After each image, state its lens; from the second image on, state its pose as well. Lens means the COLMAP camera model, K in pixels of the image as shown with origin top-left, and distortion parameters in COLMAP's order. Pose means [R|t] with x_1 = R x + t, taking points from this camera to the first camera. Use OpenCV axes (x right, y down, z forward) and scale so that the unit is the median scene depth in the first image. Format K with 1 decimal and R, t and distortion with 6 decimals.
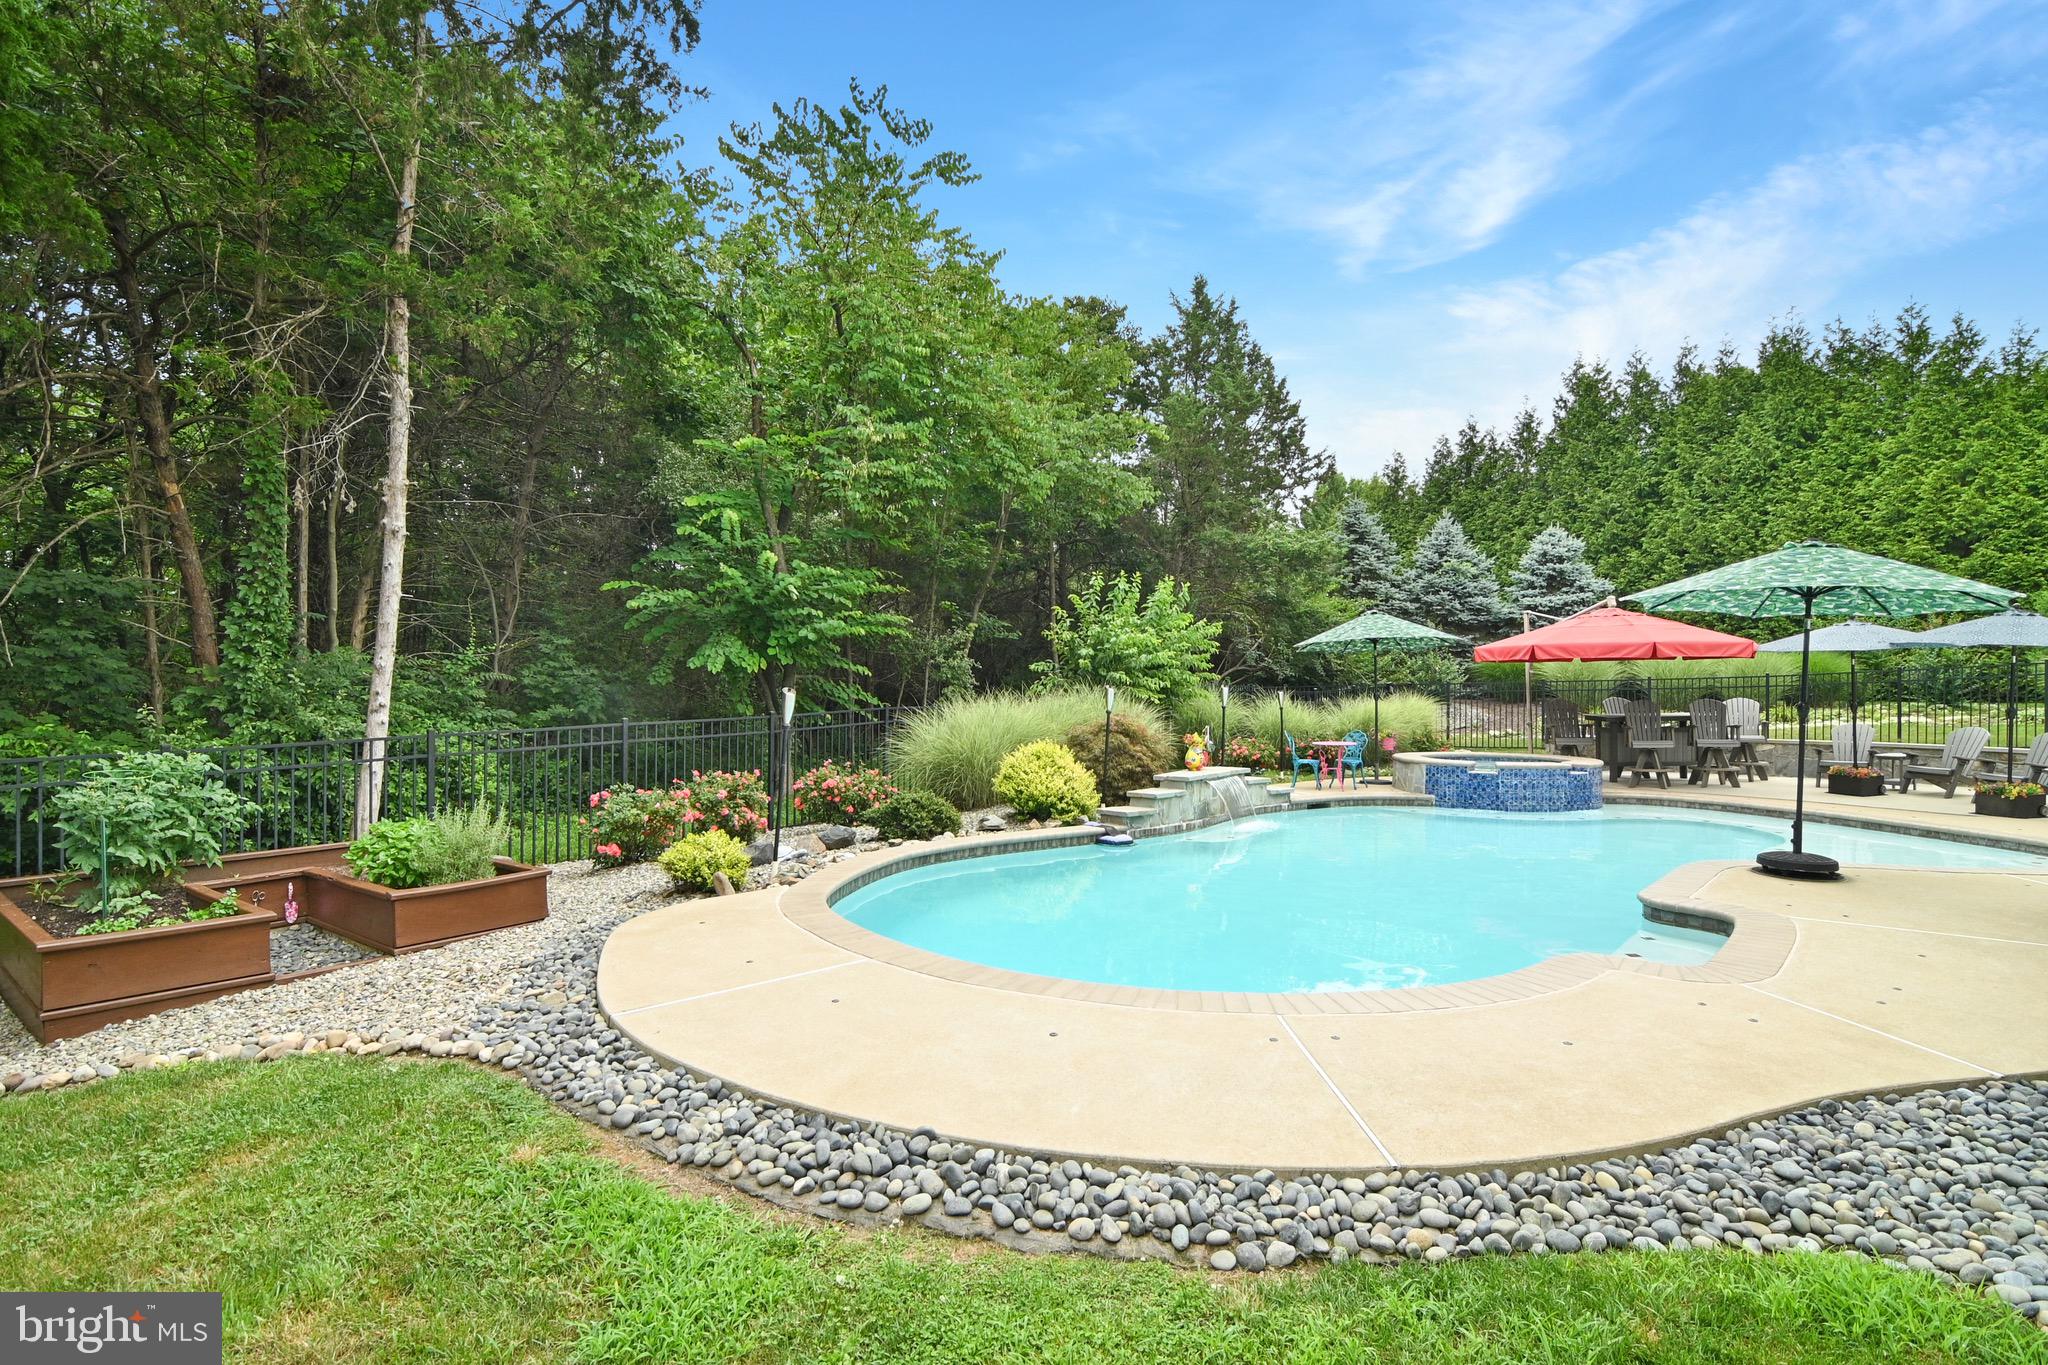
lens RADIAL K [[987.4, 0, 1033.4], [0, 987.4, 688.0], [0, 0, 1]] dist [-0.008736, -0.008212]
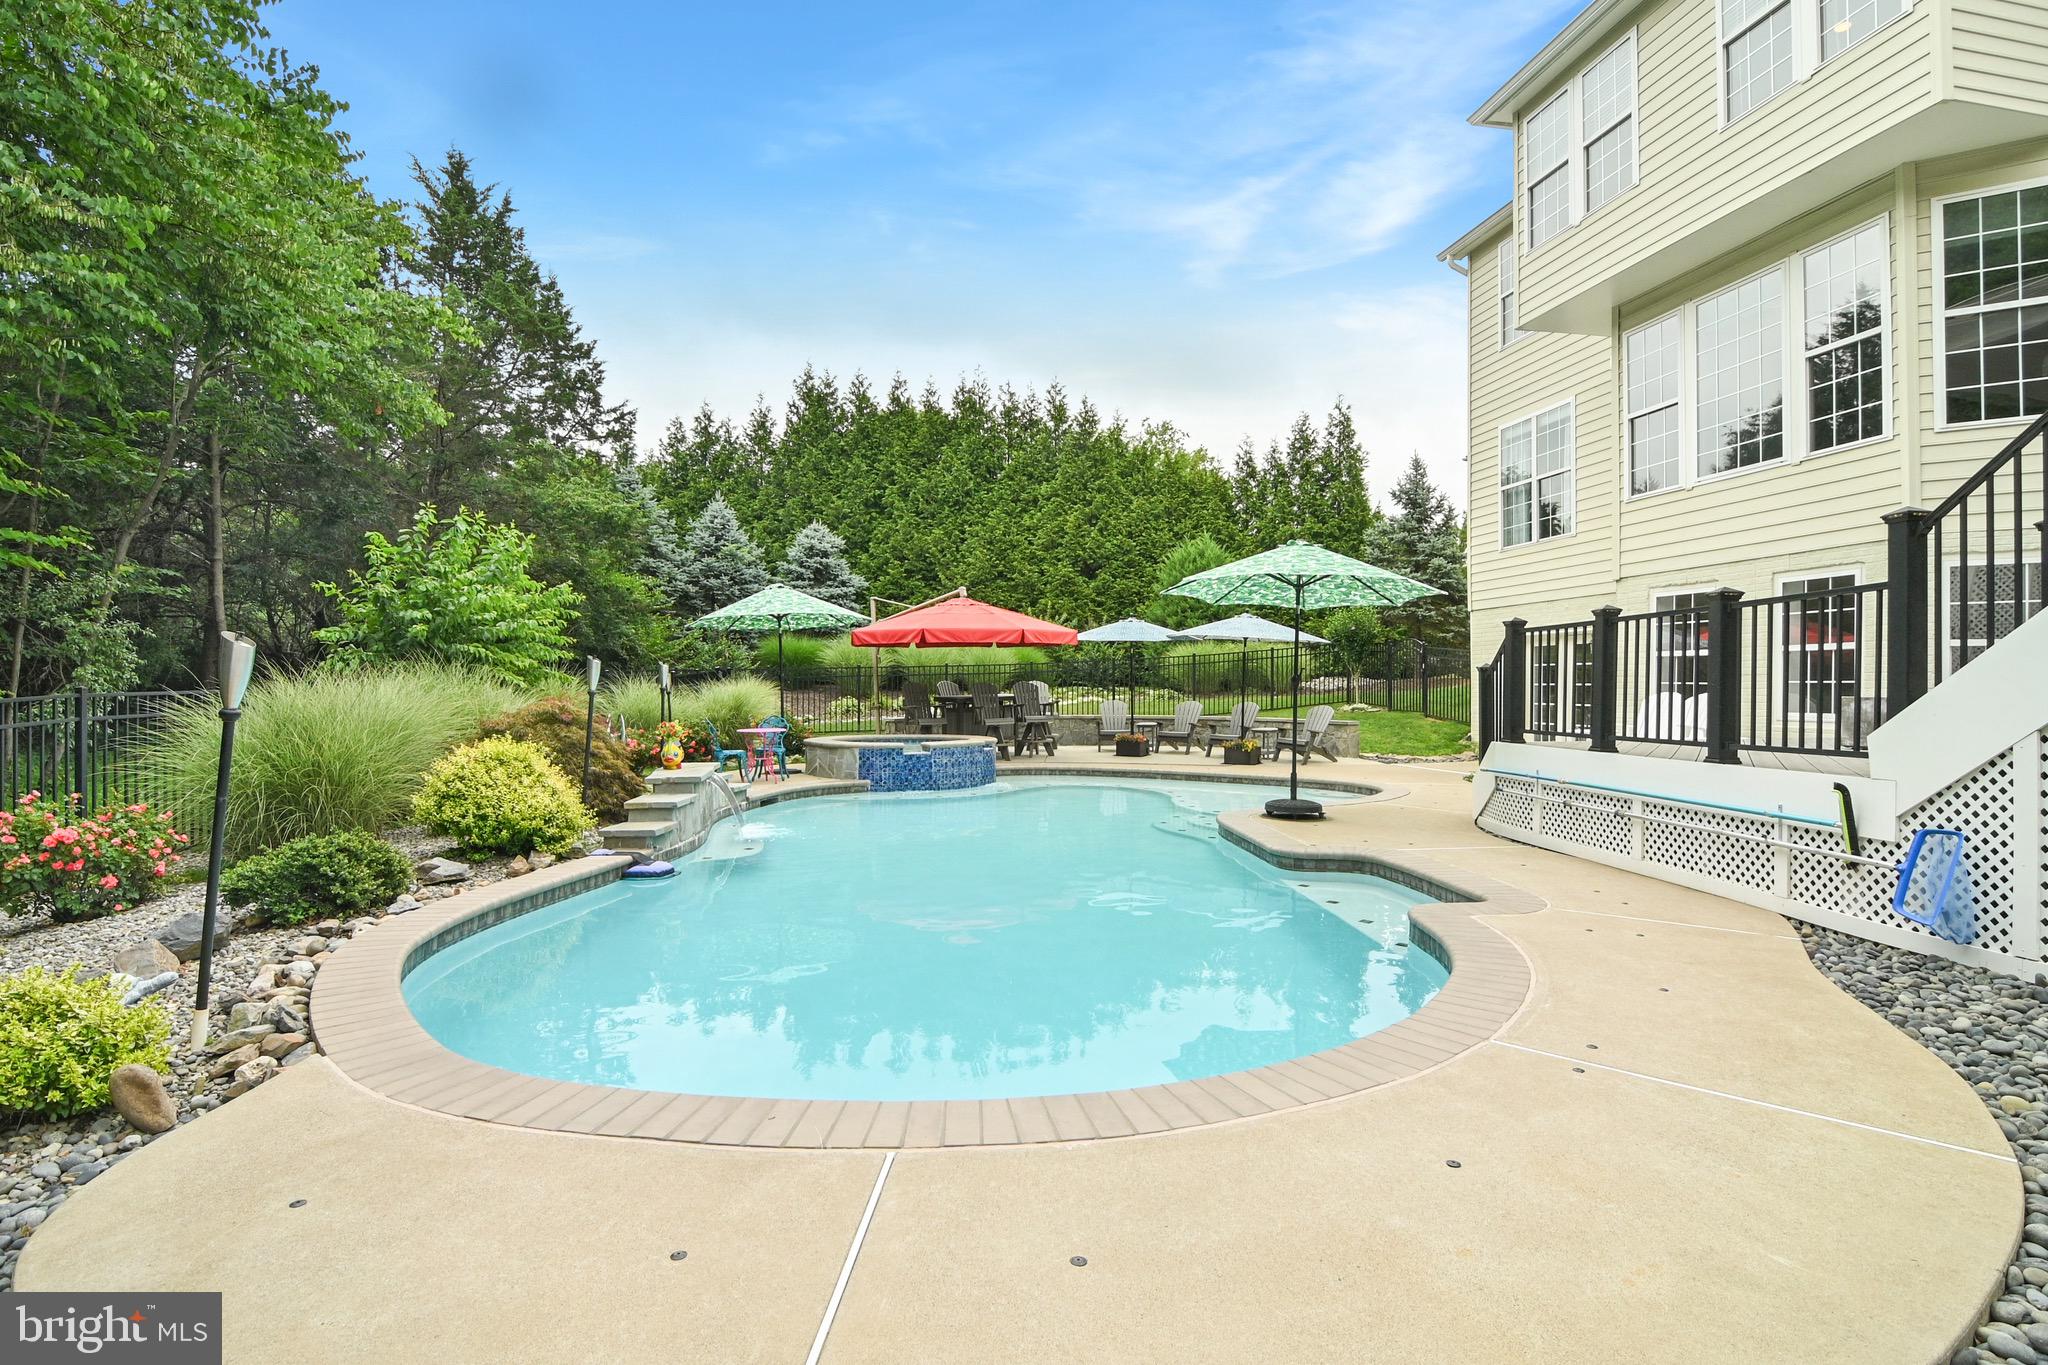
lens RADIAL K [[987.4, 0, 1034.9], [0, 987.4, 693.2], [0, 0, 1]] dist [-0.008736, -0.008212]
pose [[0.681204, -0.009232, 0.732035, -0.090462], [0.001340, 0.999935, 0.011363, 0.006850], [-0.732092, -0.006760, 0.681172, 0.114615]]
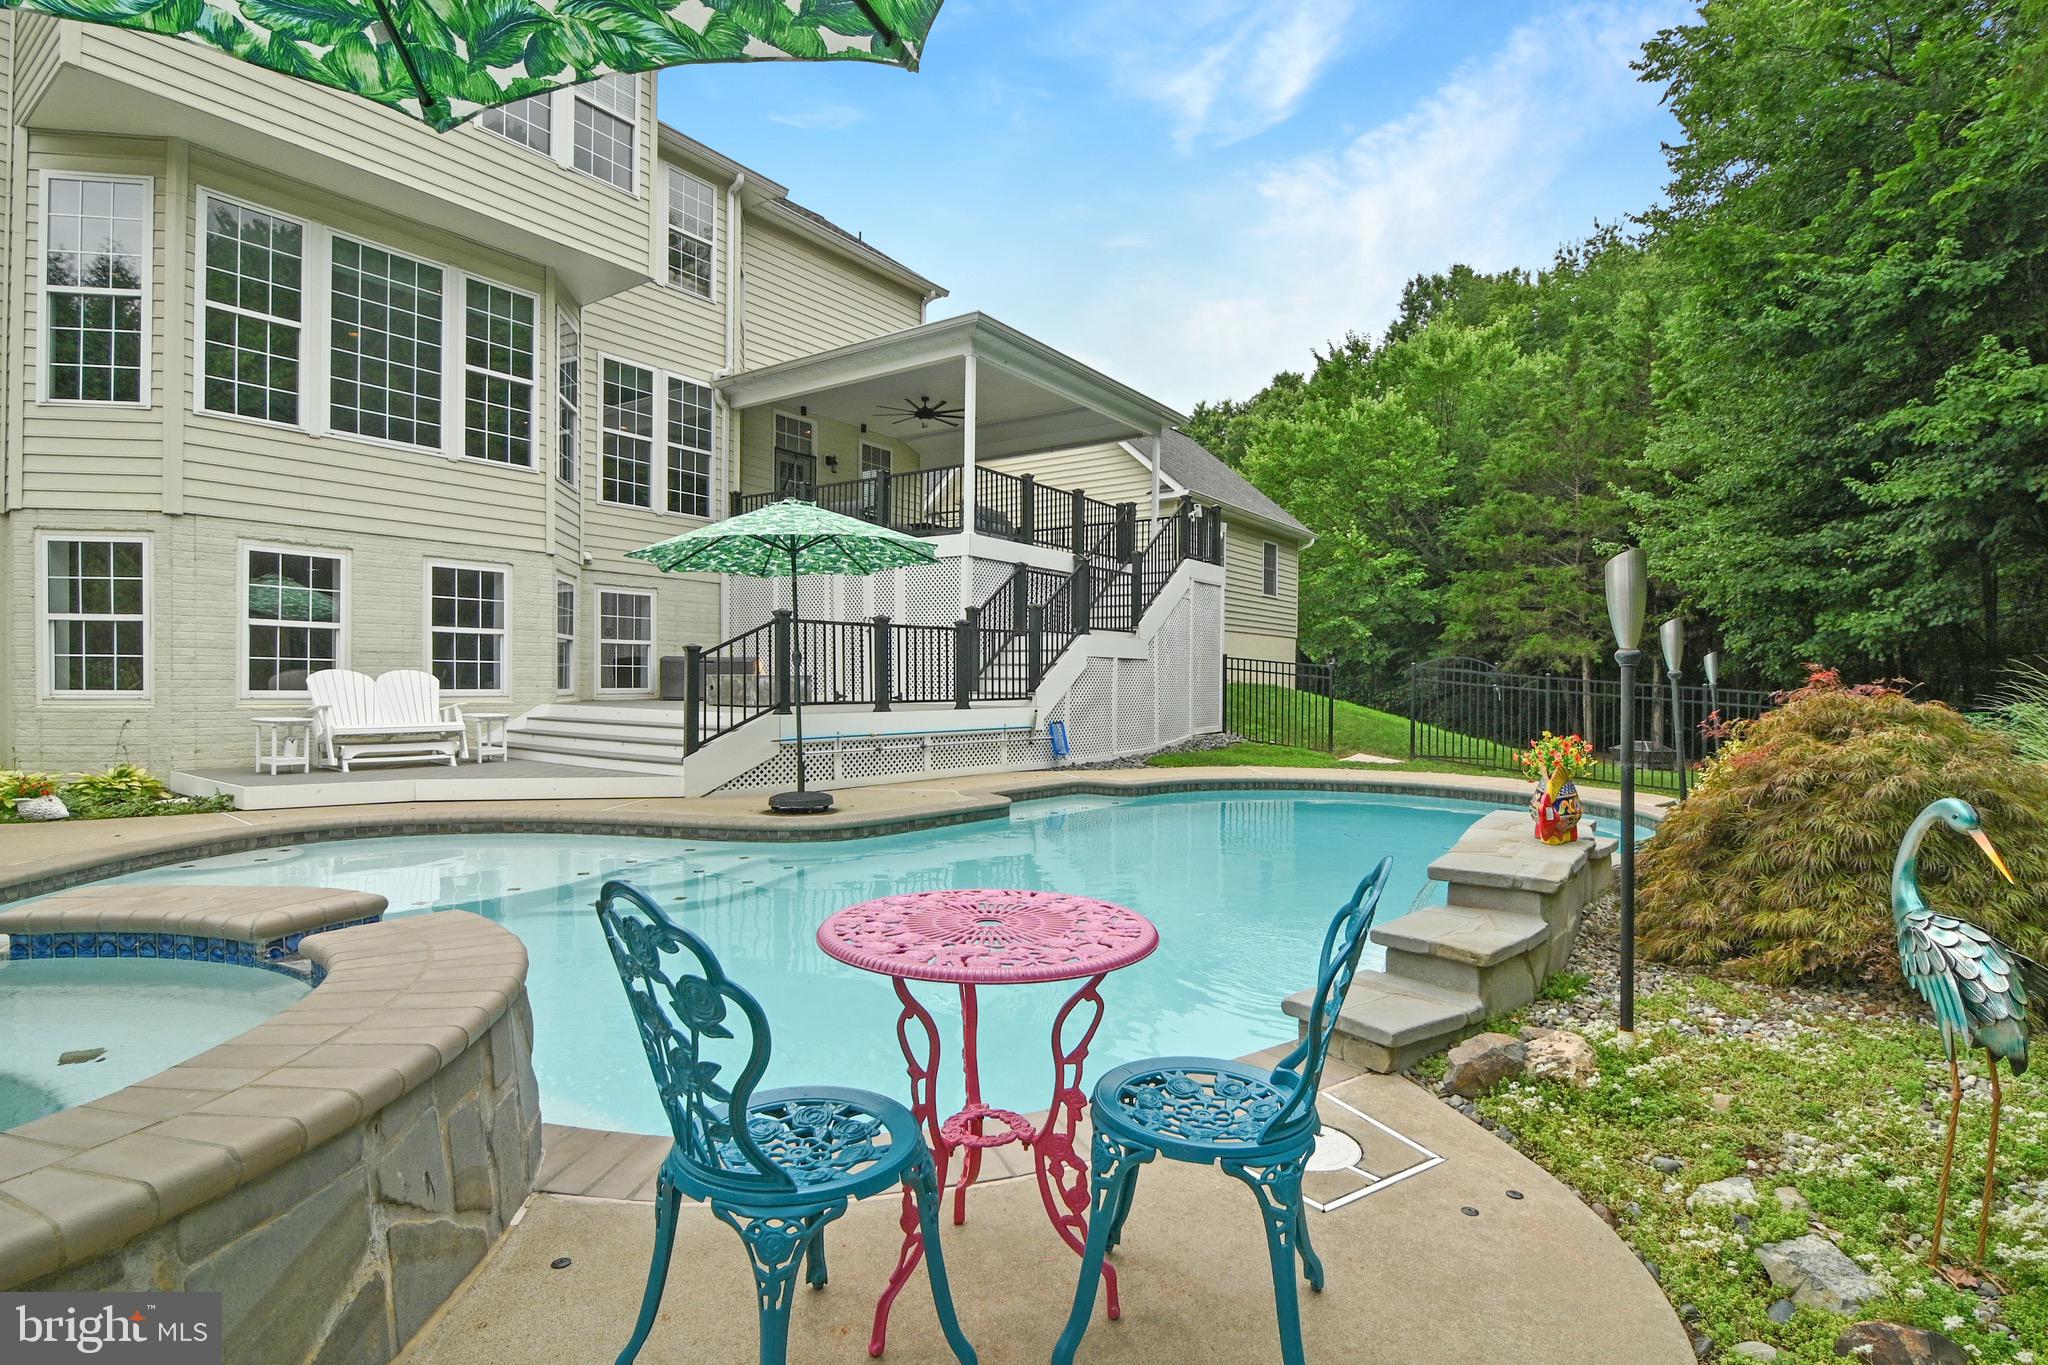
lens RADIAL K [[987.4, 0, 1040.6], [0, 987.4, 689.5], [0, 0, 1]] dist [-0.008736, -0.008212]
pose [[-0.999109, -0.011884, -0.040493, 0.159103], [-0.012183, 0.999900, 0.007148, 0.013226], [0.040404, 0.007635, -0.999154, 0.586002]]
